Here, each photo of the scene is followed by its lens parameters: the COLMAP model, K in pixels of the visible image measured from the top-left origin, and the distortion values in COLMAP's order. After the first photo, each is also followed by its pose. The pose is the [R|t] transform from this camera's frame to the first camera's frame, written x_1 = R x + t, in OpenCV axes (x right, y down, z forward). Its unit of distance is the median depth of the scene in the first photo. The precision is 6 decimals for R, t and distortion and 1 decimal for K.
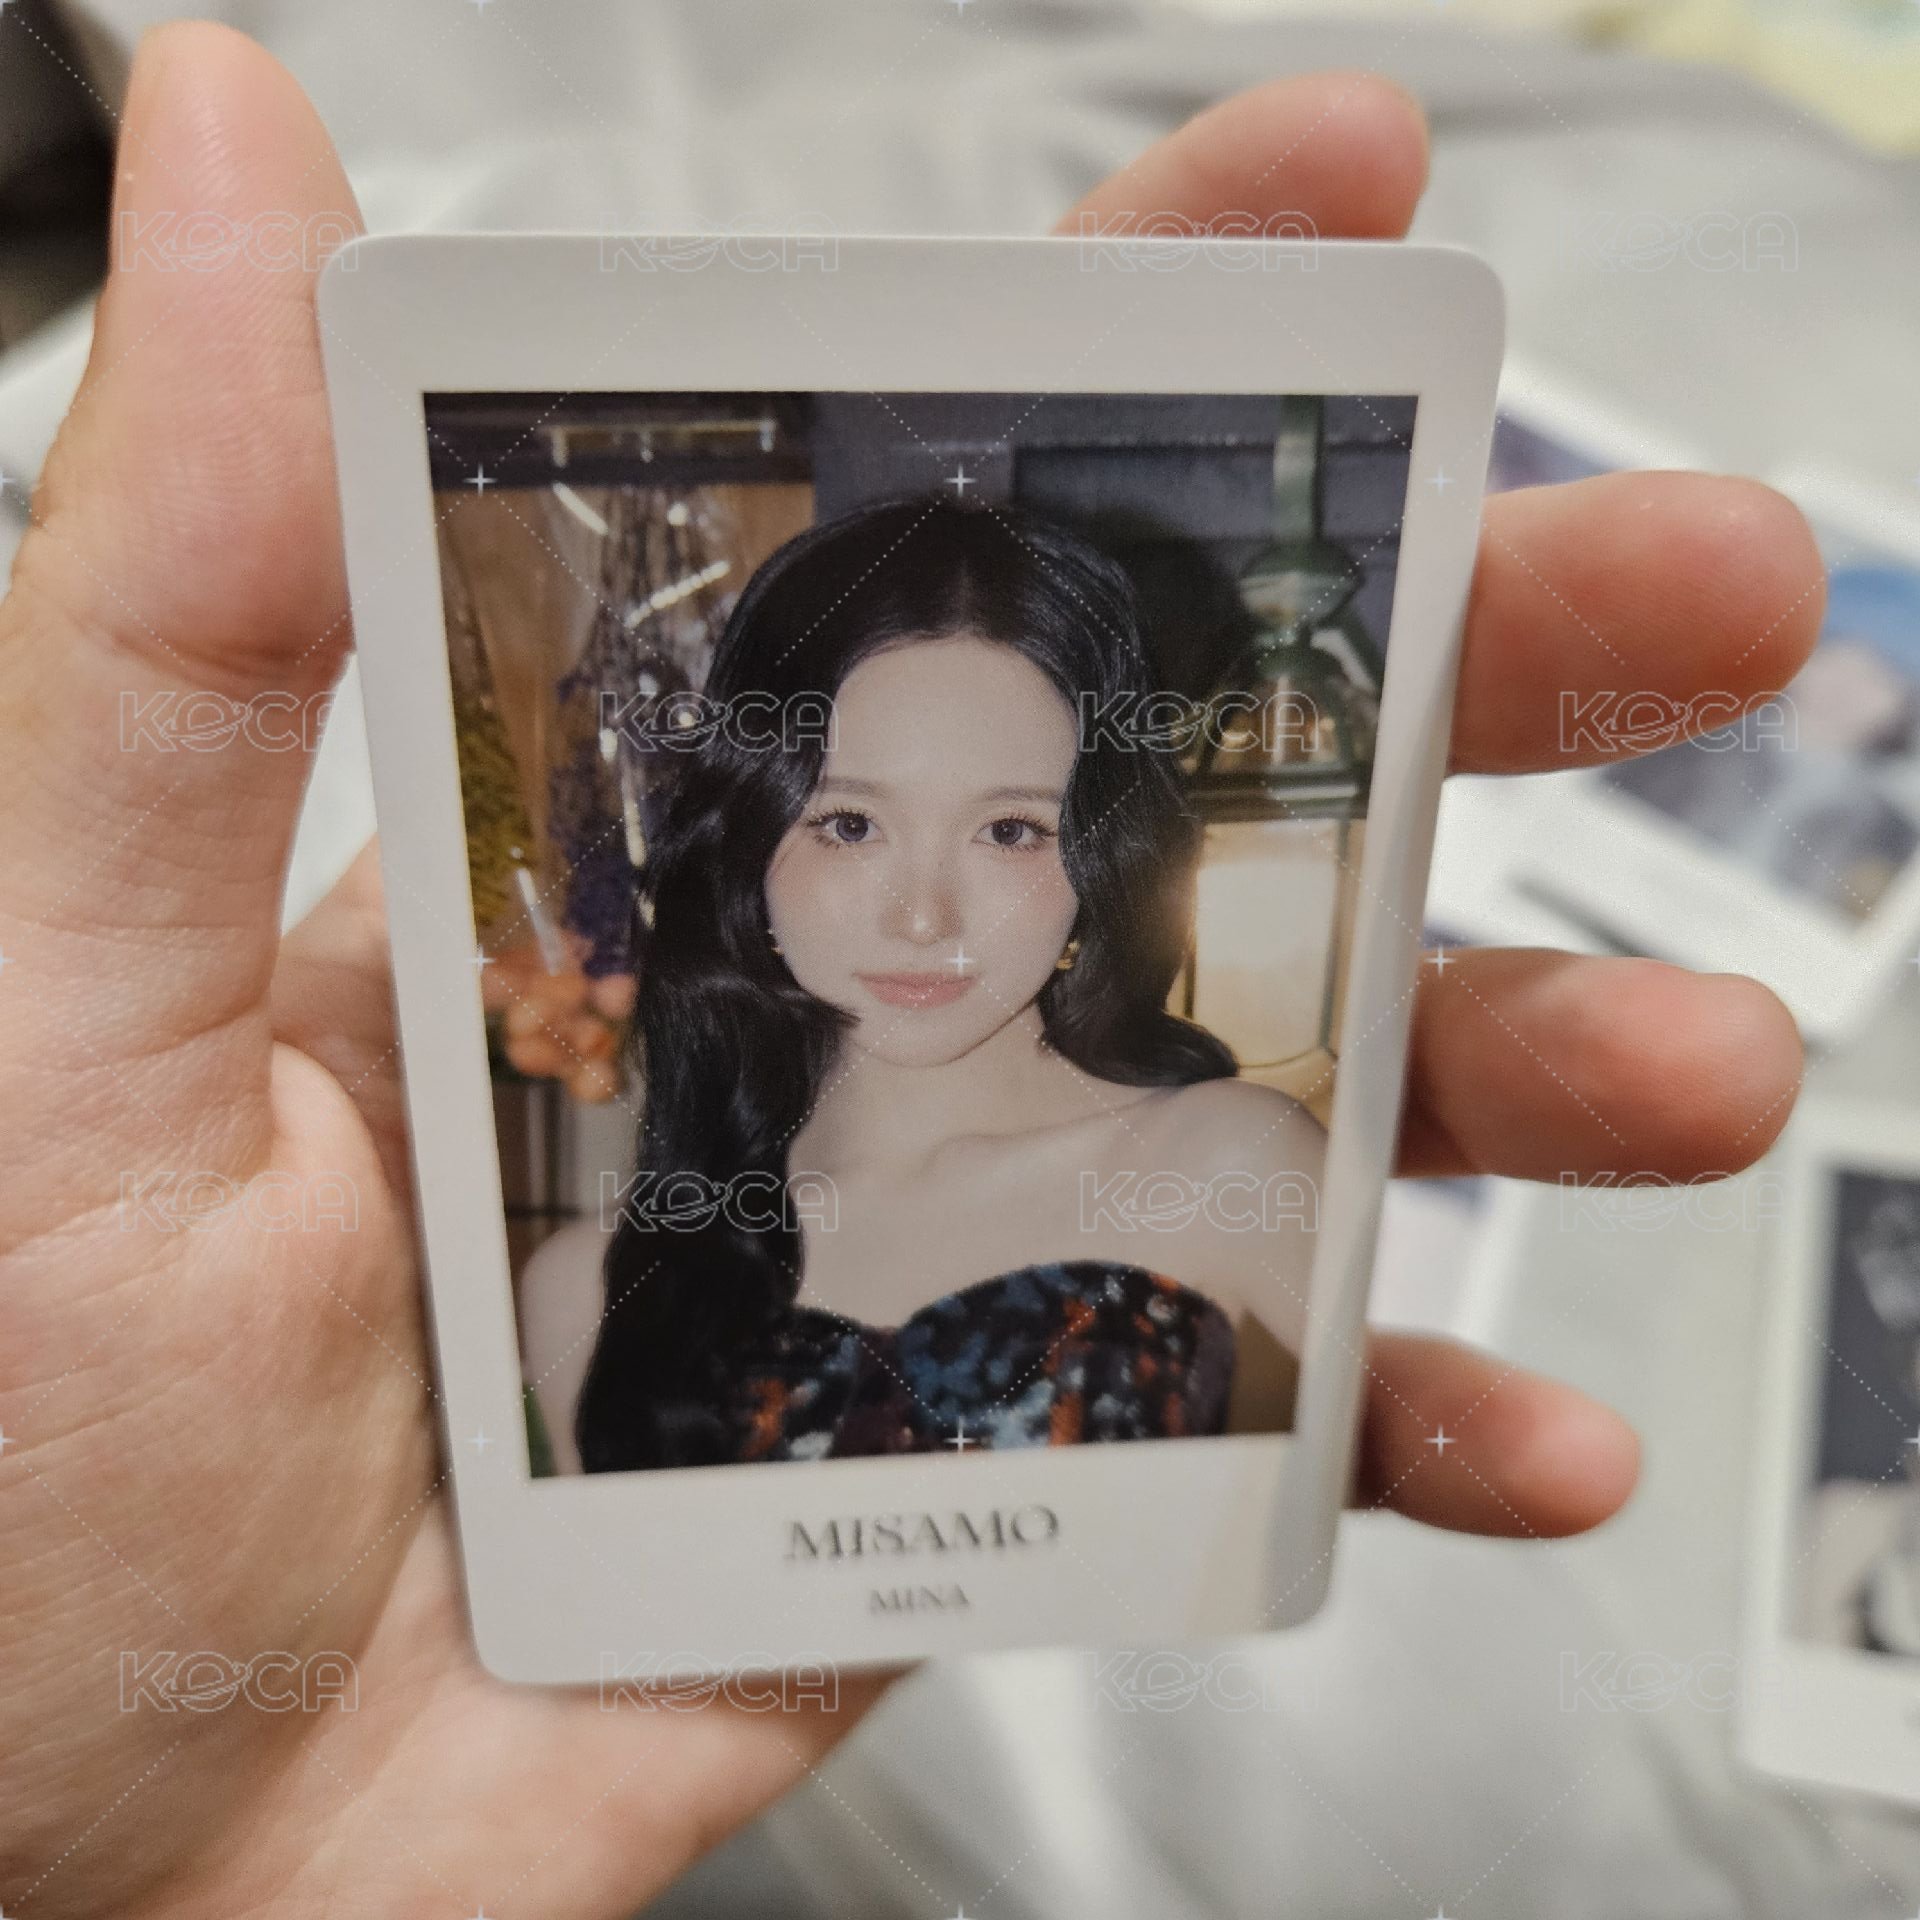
lens RADIAL K [[1793.8, 0, 954.9], [0, 1793.8, 955.7], [0, 0, 1]] dist [-0.022440, 0.000000]
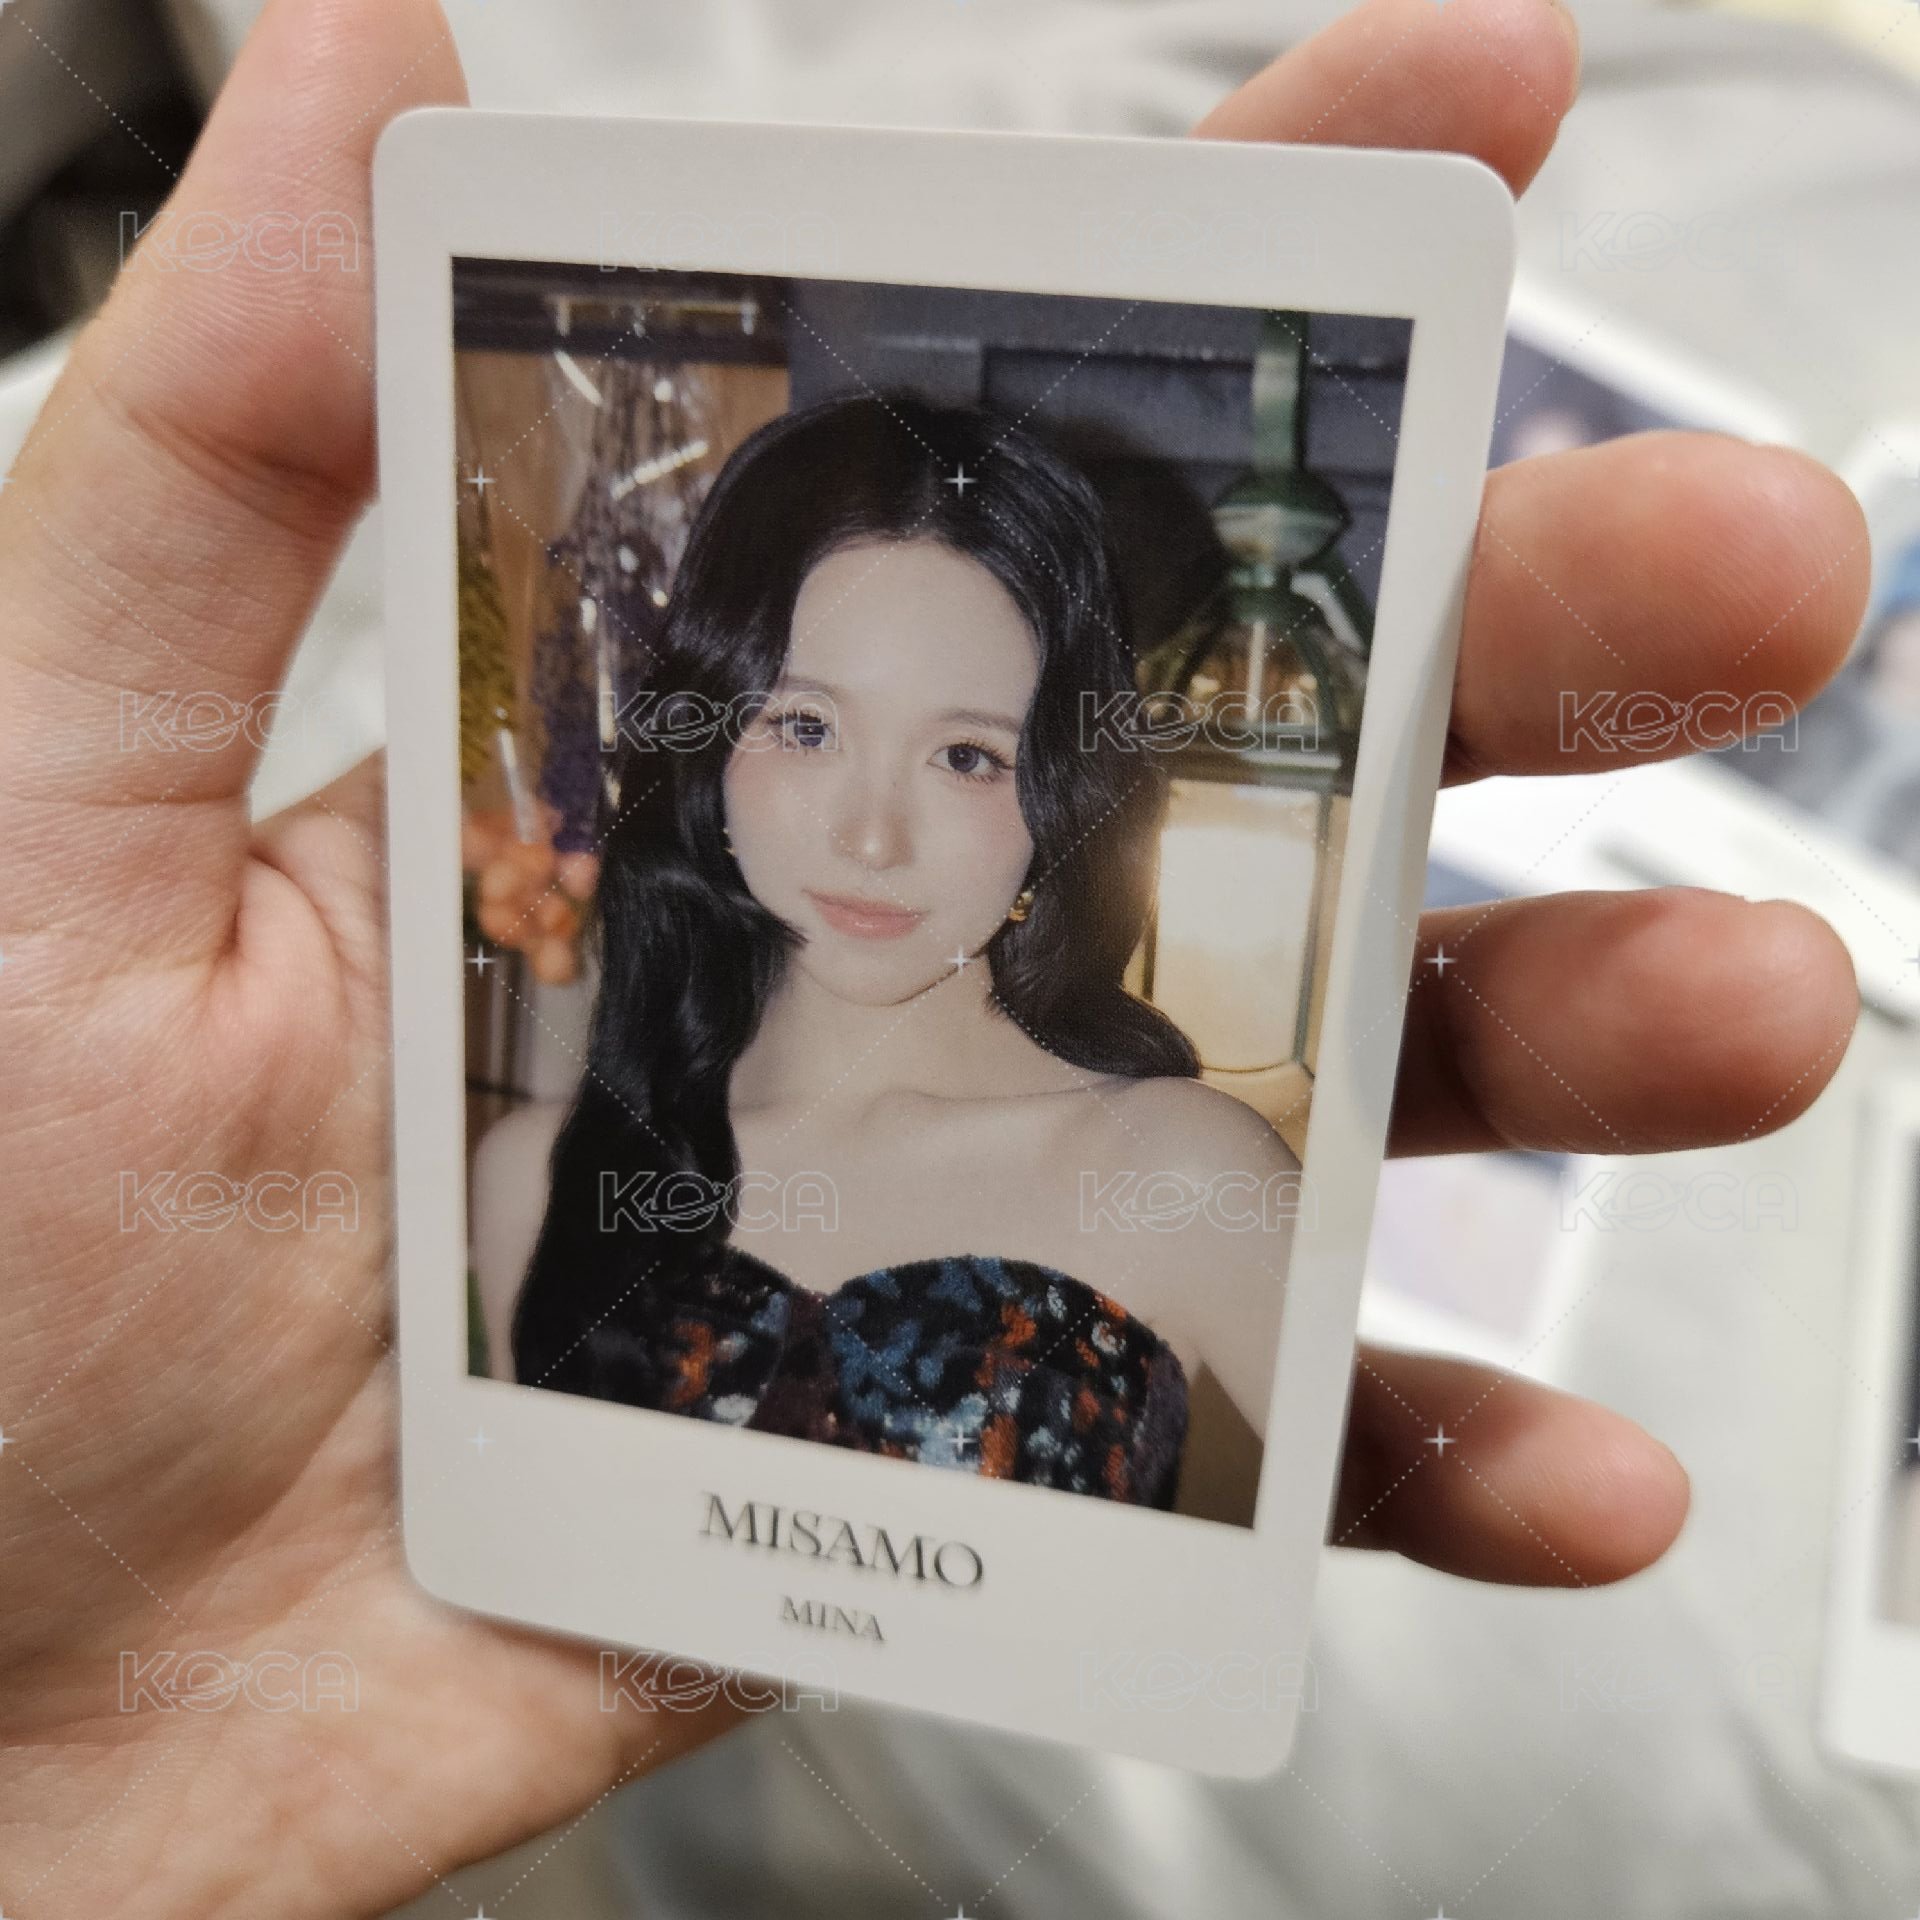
lens RADIAL K [[1793.8, 0, 960.2], [0, 1793.8, 951.6], [0, 0, 1]] dist [-0.022440, 0.000000]
pose [[0.942322, 0.148111, -0.300153, 0.329050], [-0.189640, 0.975194, -0.114160, 0.141198], [0.275799, 0.164496, 0.947035, 0.102608]]
